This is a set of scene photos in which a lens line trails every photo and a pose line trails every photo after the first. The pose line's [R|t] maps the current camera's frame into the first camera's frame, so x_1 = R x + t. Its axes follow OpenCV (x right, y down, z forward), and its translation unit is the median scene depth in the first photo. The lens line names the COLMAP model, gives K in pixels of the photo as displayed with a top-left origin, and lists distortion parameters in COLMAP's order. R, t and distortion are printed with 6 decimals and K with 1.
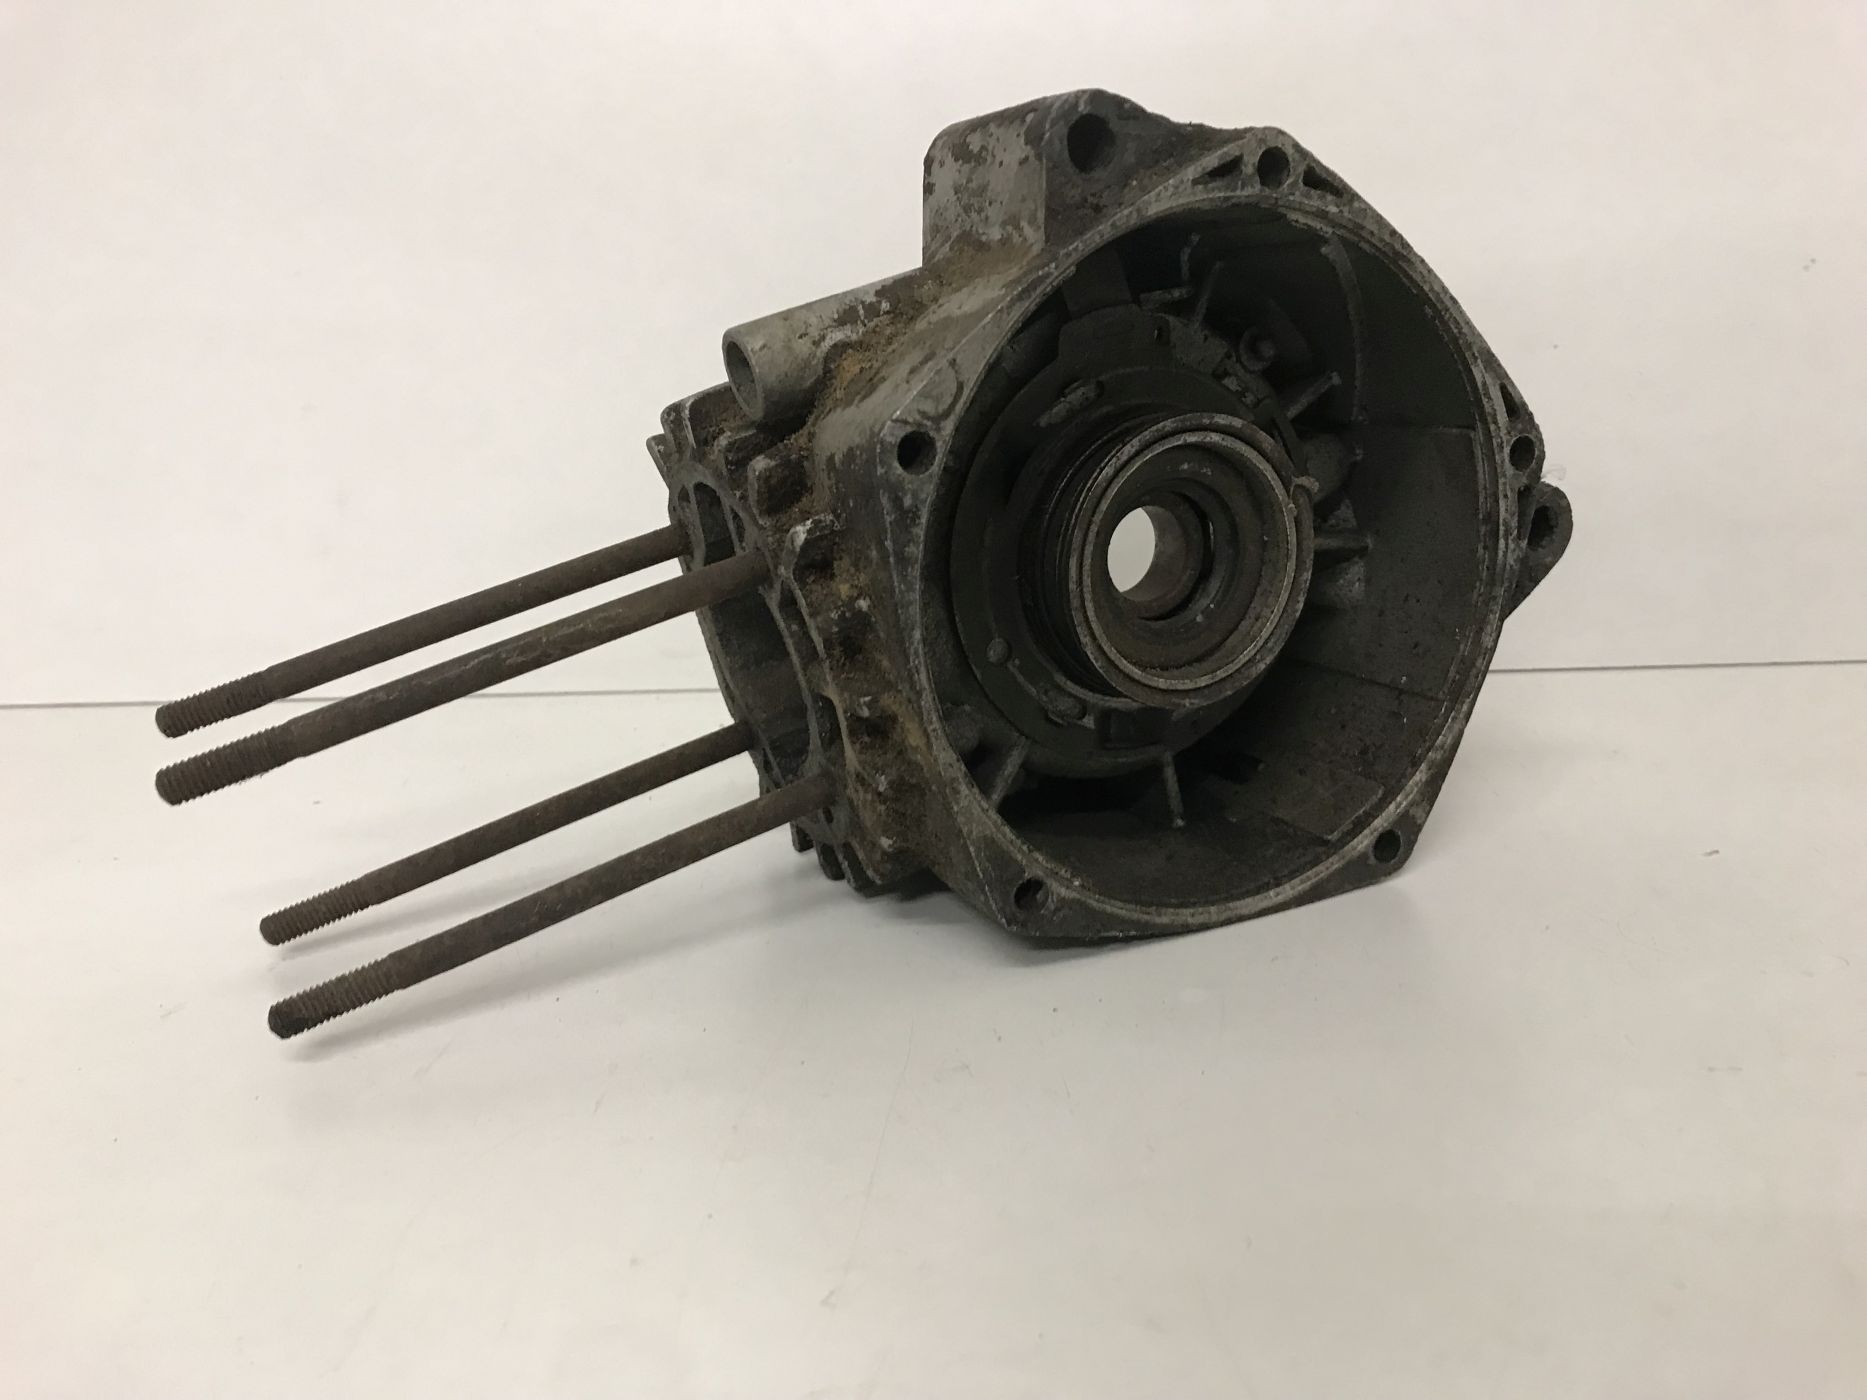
lens RADIAL K [[1545.9, 0, 923.0], [0, 1545.9, 709.9], [0, 0, 1]] dist [0.111336, -0.401680]
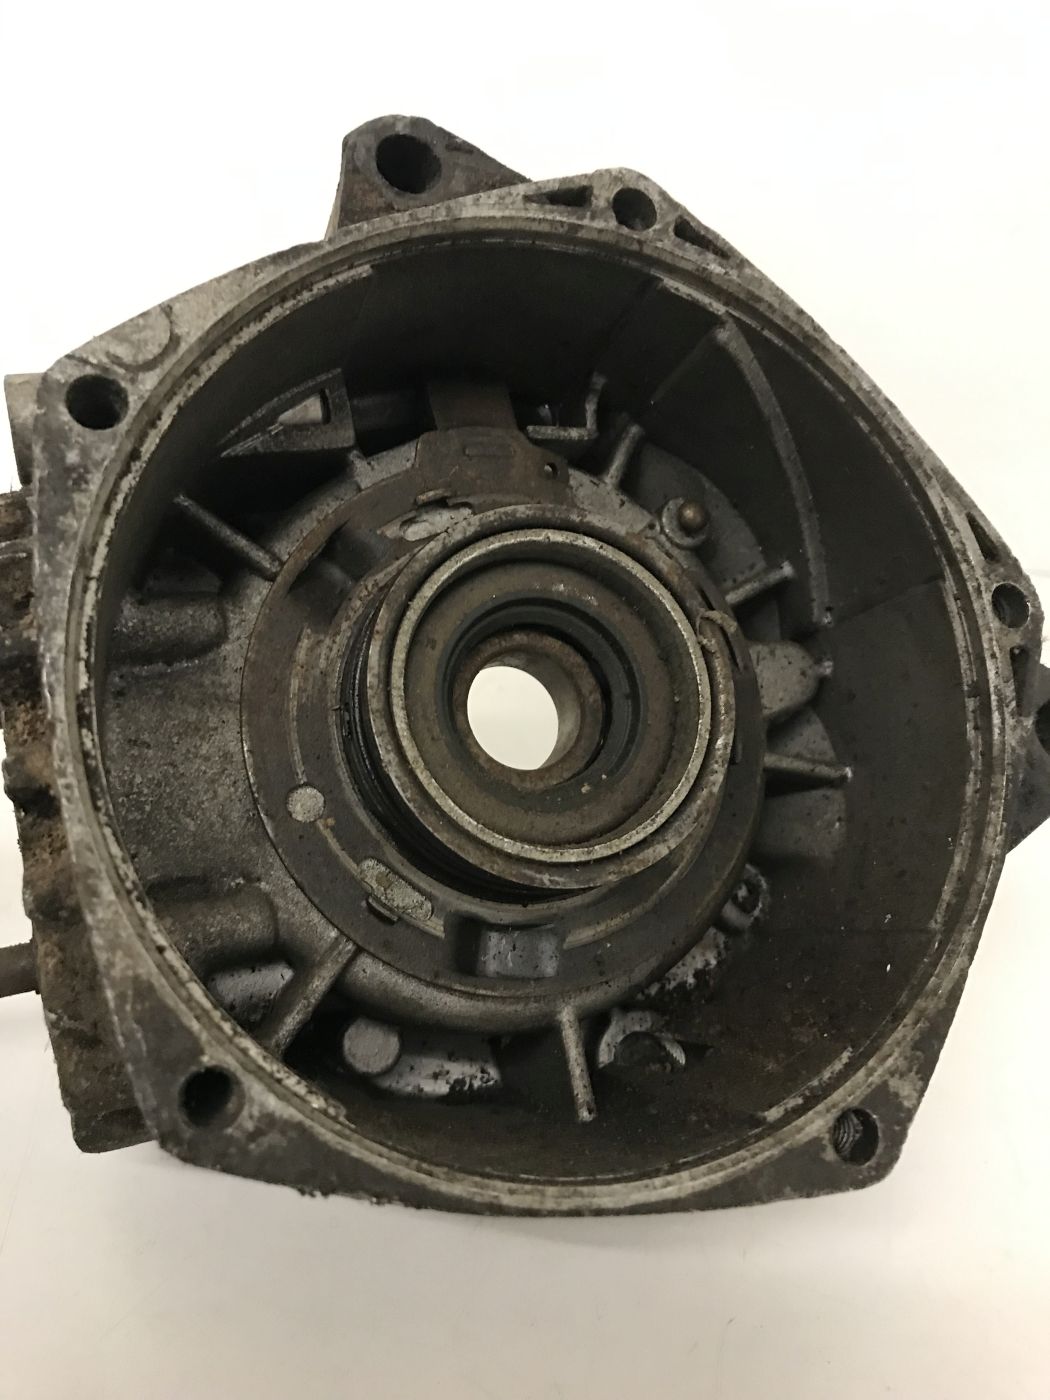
lens RADIAL K [[1159.2, 0, 543.5], [0, 1159.2, 706.0], [0, 0, 1]] dist [0.111336, -0.401680]
pose [[0.989672, 0.026431, -0.140895, 0.246905], [-0.087649, 0.889307, -0.448832, 0.167539], [0.113435, 0.456546, 0.882439, 0.500661]]
